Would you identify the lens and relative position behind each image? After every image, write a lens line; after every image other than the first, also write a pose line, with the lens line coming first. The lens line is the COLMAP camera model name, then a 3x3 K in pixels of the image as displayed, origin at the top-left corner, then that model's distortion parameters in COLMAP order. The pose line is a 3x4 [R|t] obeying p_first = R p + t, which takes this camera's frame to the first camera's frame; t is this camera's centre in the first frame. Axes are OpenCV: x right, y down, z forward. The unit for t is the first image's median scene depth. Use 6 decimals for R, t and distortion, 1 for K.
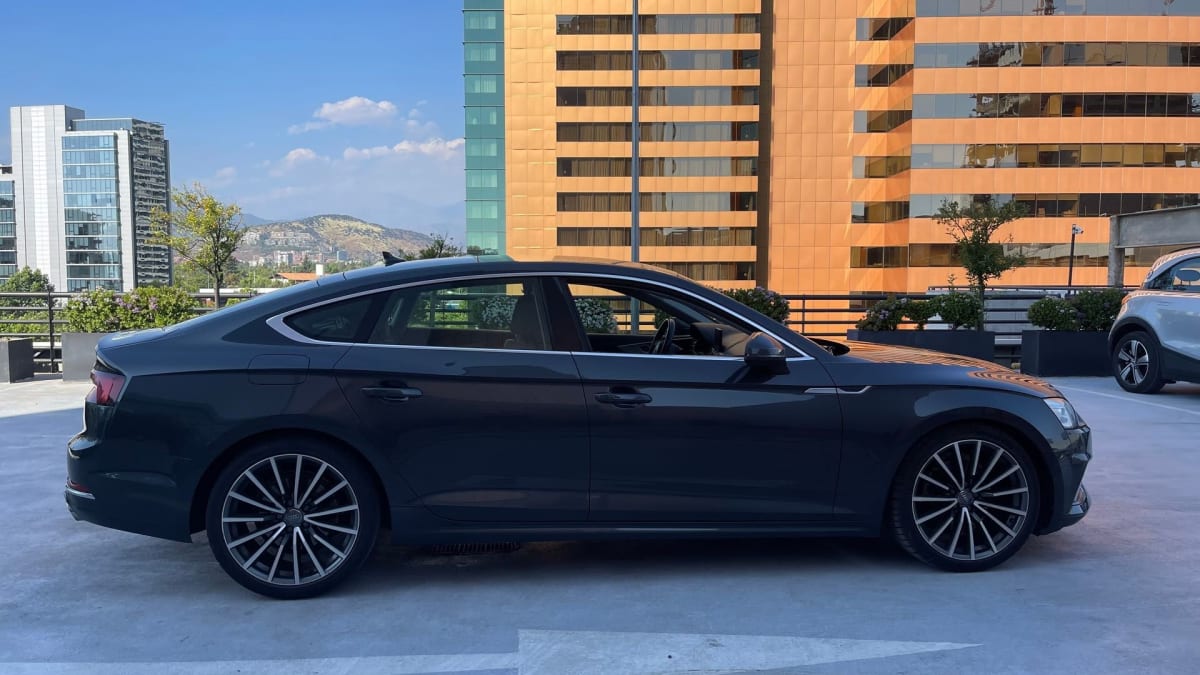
lens RADIAL K [[899.5, 0, 601.9], [0, 899.5, 339.6], [0, 0, 1]] dist [0.065297, -0.093741]
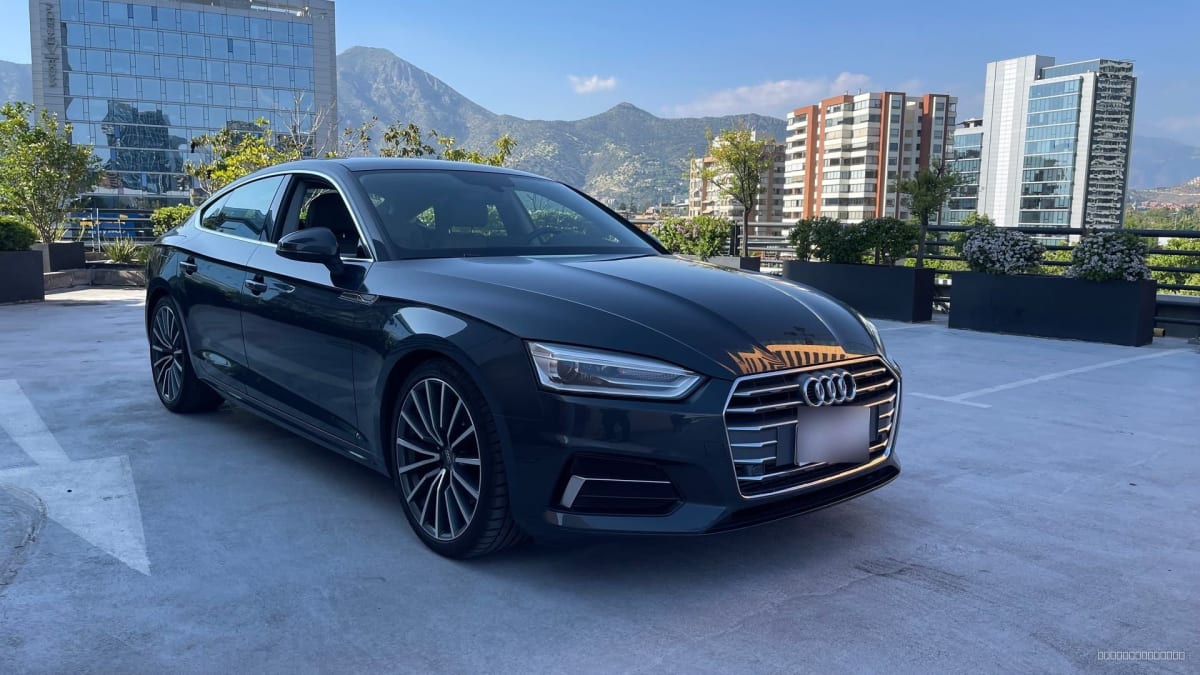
lens RADIAL K [[899.5, 0, 601.9], [0, 899.5, 339.6], [0, 0, 1]] dist [0.065297, -0.093741]
pose [[0.571613, 0.114379, -0.812512, 1.022641], [-0.066229, 0.993437, 0.093255, 0.000409], [0.817846, 0.000506, 0.575437, 0.646673]]
